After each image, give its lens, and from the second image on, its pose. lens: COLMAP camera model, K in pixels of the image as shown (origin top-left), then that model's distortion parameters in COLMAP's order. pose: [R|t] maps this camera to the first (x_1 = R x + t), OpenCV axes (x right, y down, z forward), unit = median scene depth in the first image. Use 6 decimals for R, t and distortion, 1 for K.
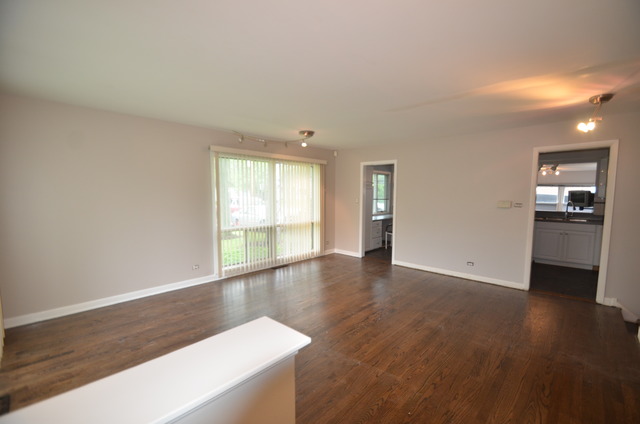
lens RADIAL K [[286.8, 0, 320.8], [0, 286.8, 212.1], [0, 0, 1]] dist [-0.003626, -0.000089]
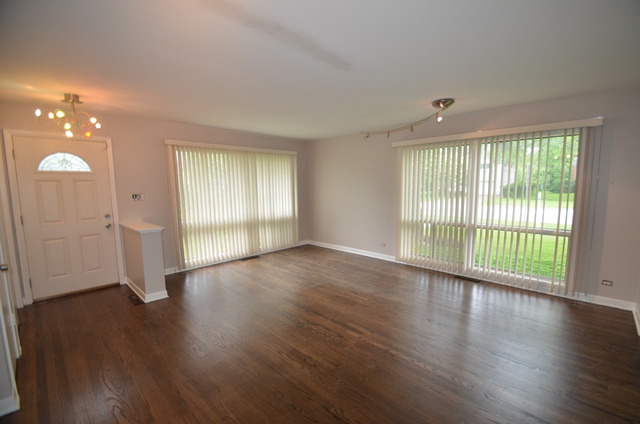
lens RADIAL K [[280.8, 0, 325.9], [0, 280.8, 216.3], [0, 0, 1]] dist [-0.008466, -0.002700]
pose [[0.003755, 0.118481, -0.992949, 0.878734], [-0.071605, 0.990439, 0.117910, -0.060060], [0.997426, 0.070657, 0.012203, 0.888546]]
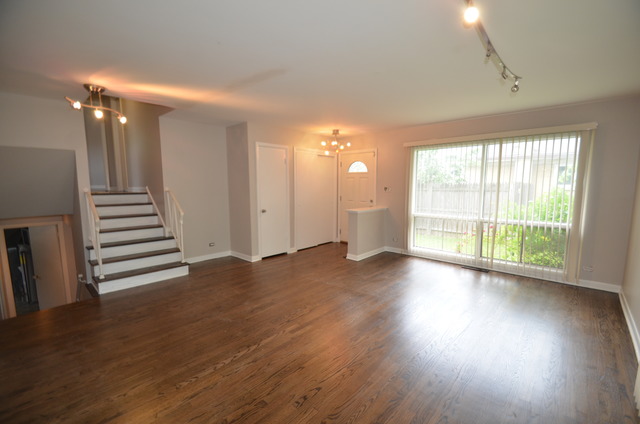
lens RADIAL K [[280.8, 0, 323.7], [0, 280.8, 215.7], [0, 0, 1]] dist [-0.008466, -0.002700]
pose [[-0.999802, 0.012992, -0.015075, 0.117041], [0.009884, 0.981635, 0.190514, -0.101651], [0.017273, 0.190327, -0.981569, 1.651678]]
